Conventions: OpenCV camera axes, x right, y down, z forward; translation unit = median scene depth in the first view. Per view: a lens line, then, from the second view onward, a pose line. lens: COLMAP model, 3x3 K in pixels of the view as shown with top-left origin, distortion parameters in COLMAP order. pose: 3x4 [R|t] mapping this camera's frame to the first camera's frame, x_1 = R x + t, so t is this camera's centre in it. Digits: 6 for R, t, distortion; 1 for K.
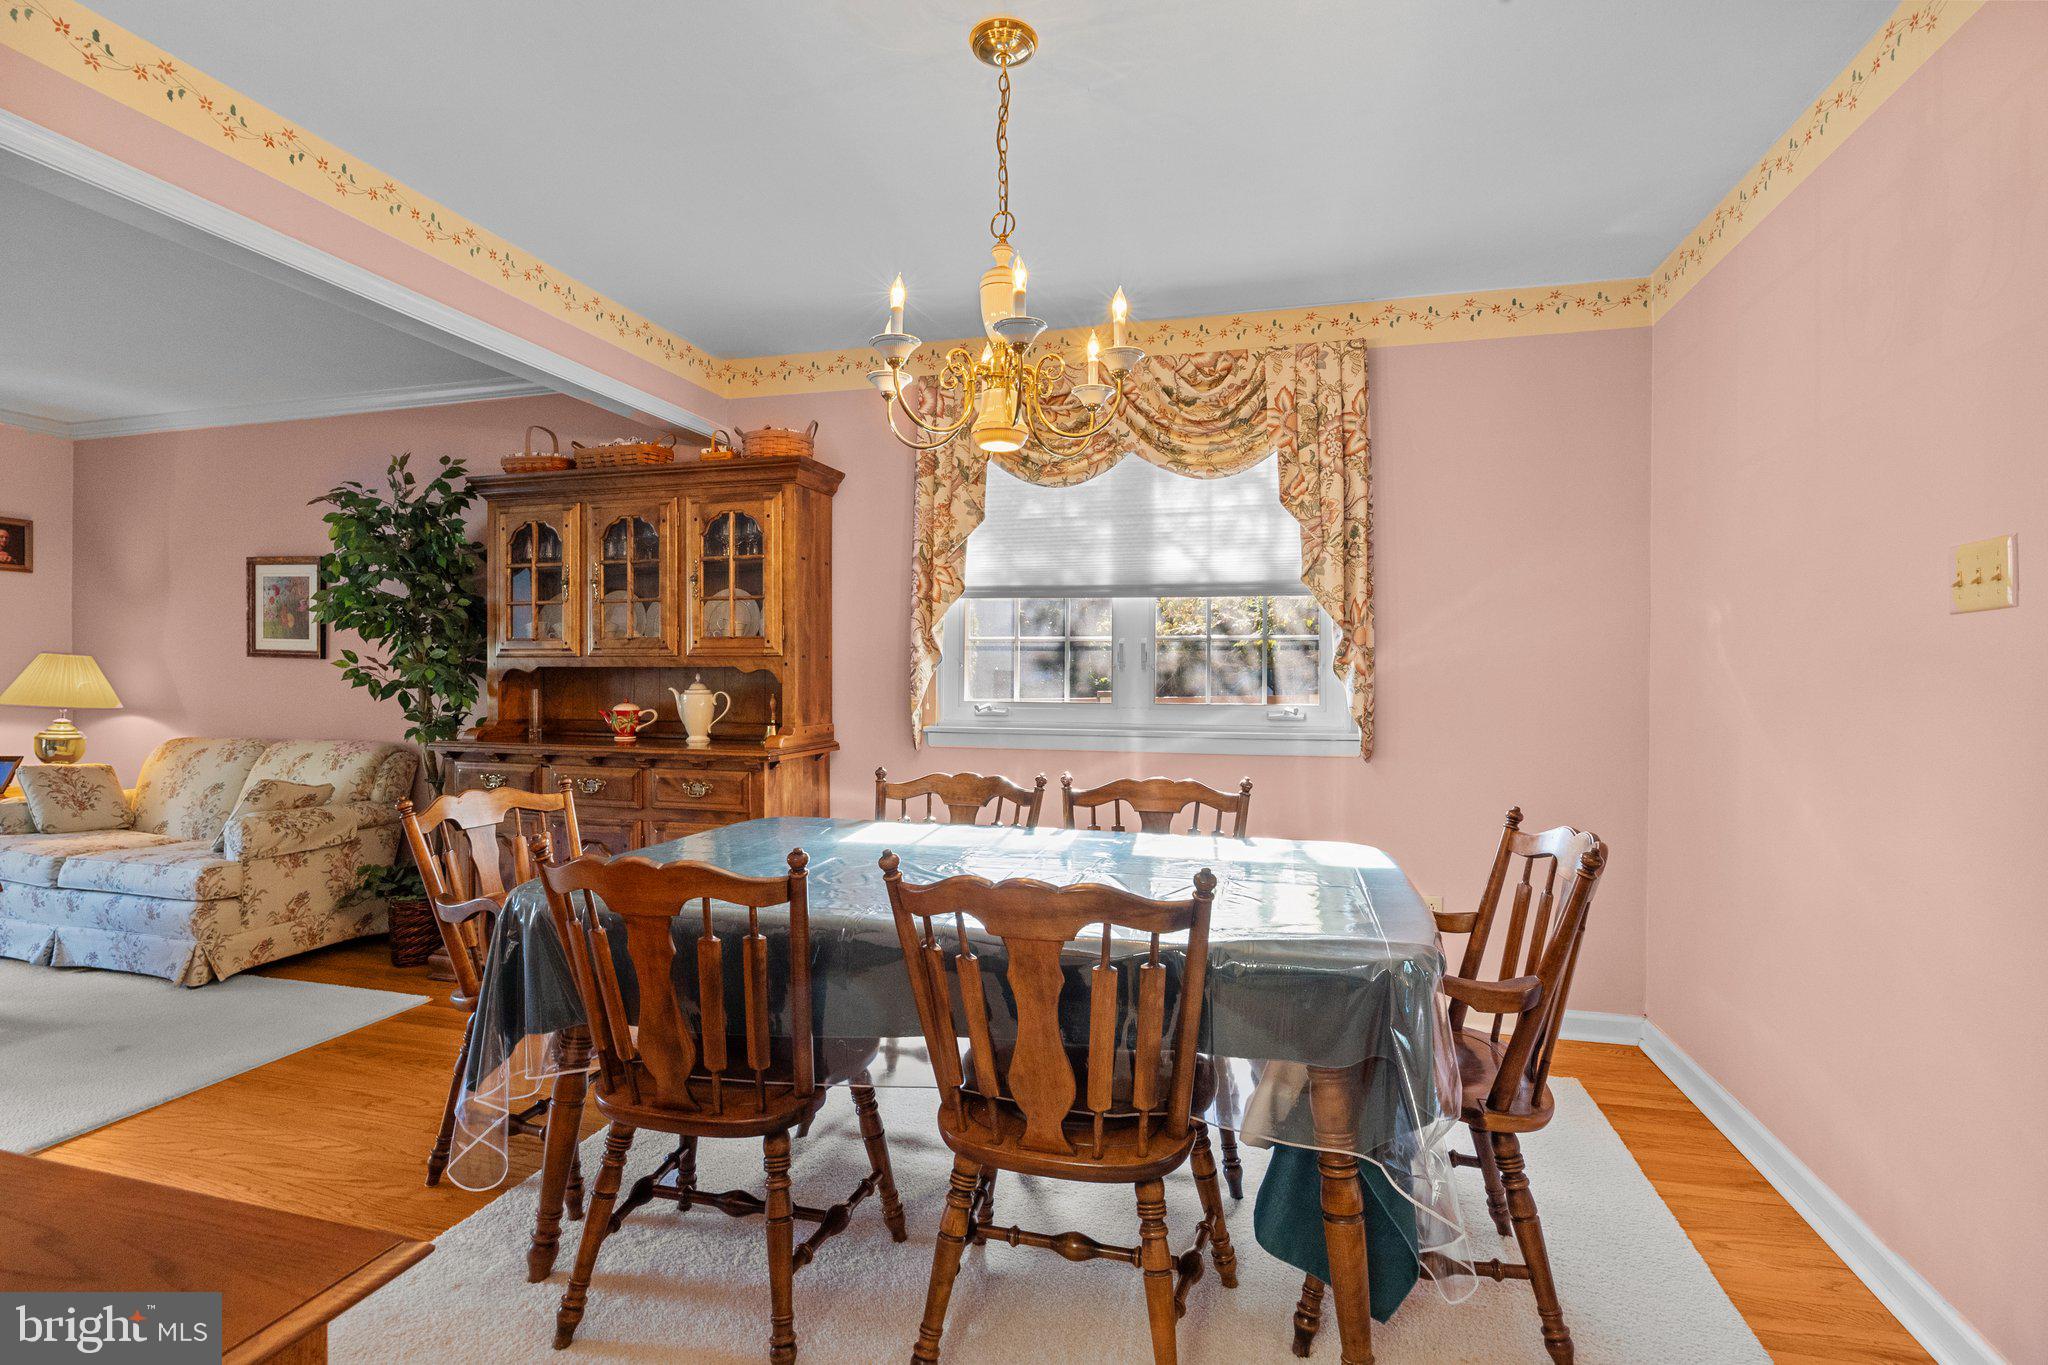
lens RADIAL K [[950.7, 0, 1026.6], [0, 950.7, 679.0], [0, 0, 1]] dist [-0.014770, 0.002430]
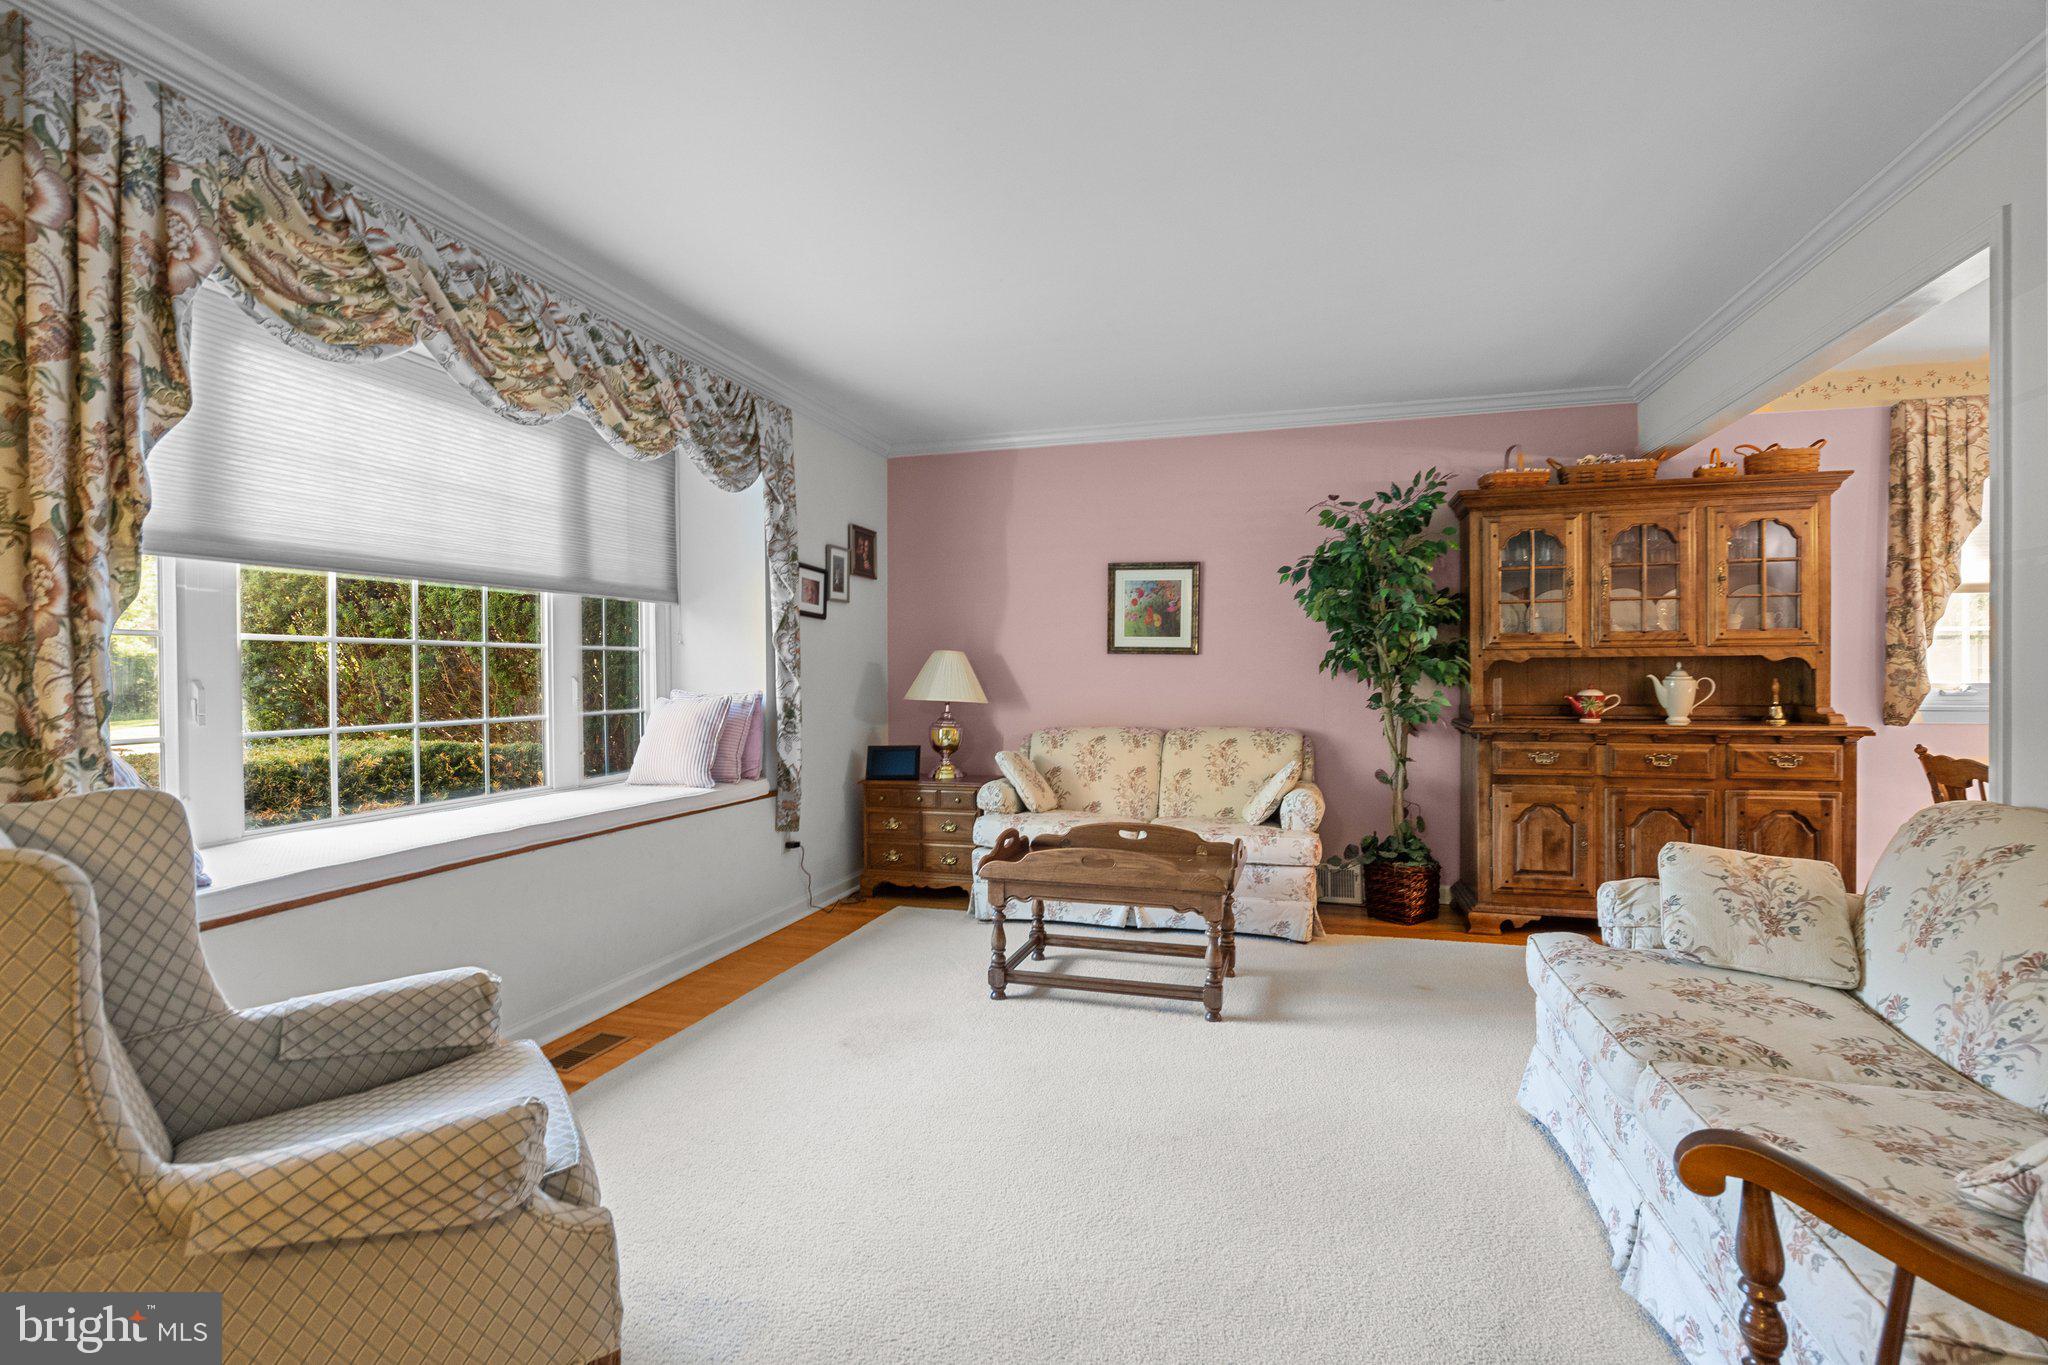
lens RADIAL K [[950.7, 0, 1025.0], [0, 950.7, 684.9], [0, 0, 1]] dist [-0.014770, 0.002430]
pose [[0.999920, -0.010134, -0.007627, -1.120159], [0.010181, 0.999929, 0.006235, 0.006397], [0.007563, -0.006312, 0.999951, -0.135542]]
